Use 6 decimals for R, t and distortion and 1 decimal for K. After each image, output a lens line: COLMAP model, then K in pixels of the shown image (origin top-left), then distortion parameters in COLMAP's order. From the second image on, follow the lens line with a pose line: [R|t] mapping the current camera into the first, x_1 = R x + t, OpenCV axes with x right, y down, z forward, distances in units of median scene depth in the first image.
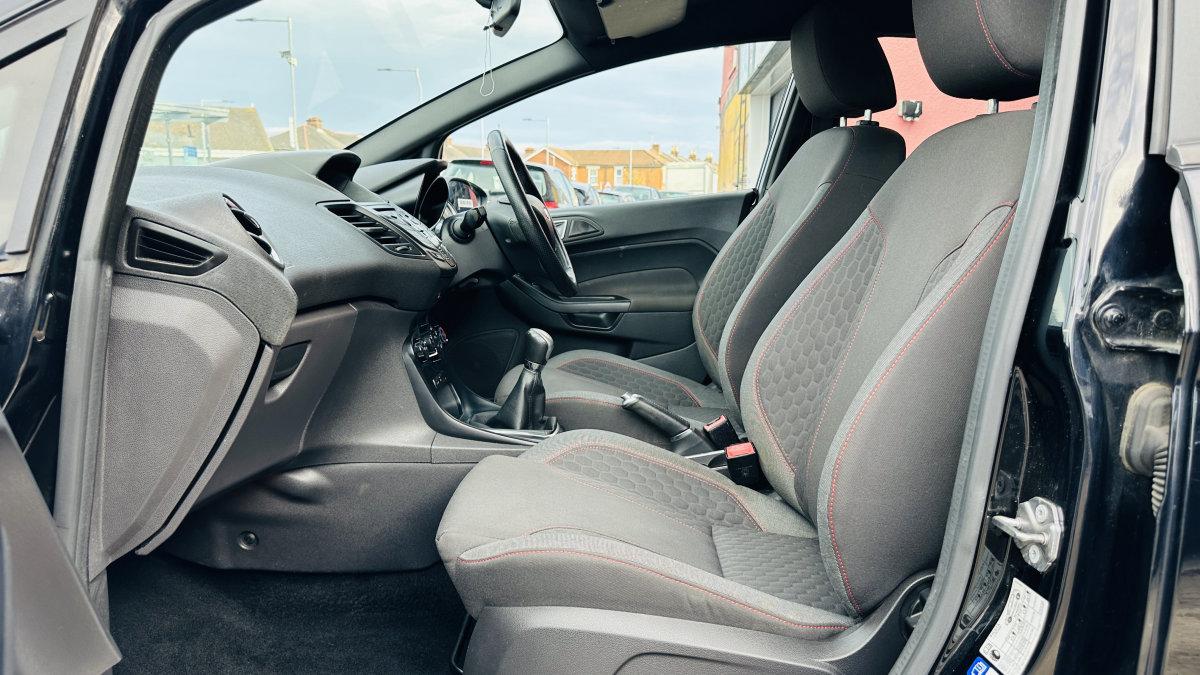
lens RADIAL K [[840.8, 0, 603.4], [0, 840.8, 329.6], [0, 0, 1]] dist [0.074002, -0.096649]
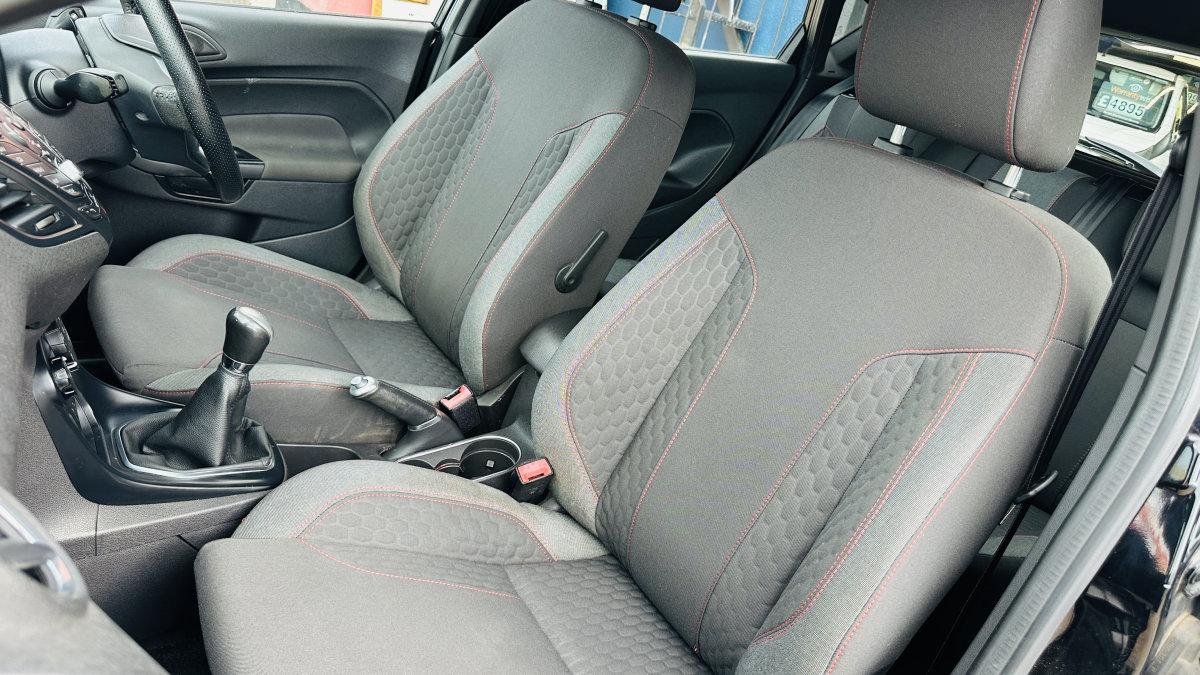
lens RADIAL K [[805.3, 0, 600.0], [0, 805.3, 337.5], [0, 0, 1]] dist [0.059741, -0.000997]
pose [[0.781911, -0.049125, 0.621452, -0.238926], [-0.174953, 0.939533, 0.294395, -0.195633], [-0.598337, -0.338915, 0.726037, 0.374077]]
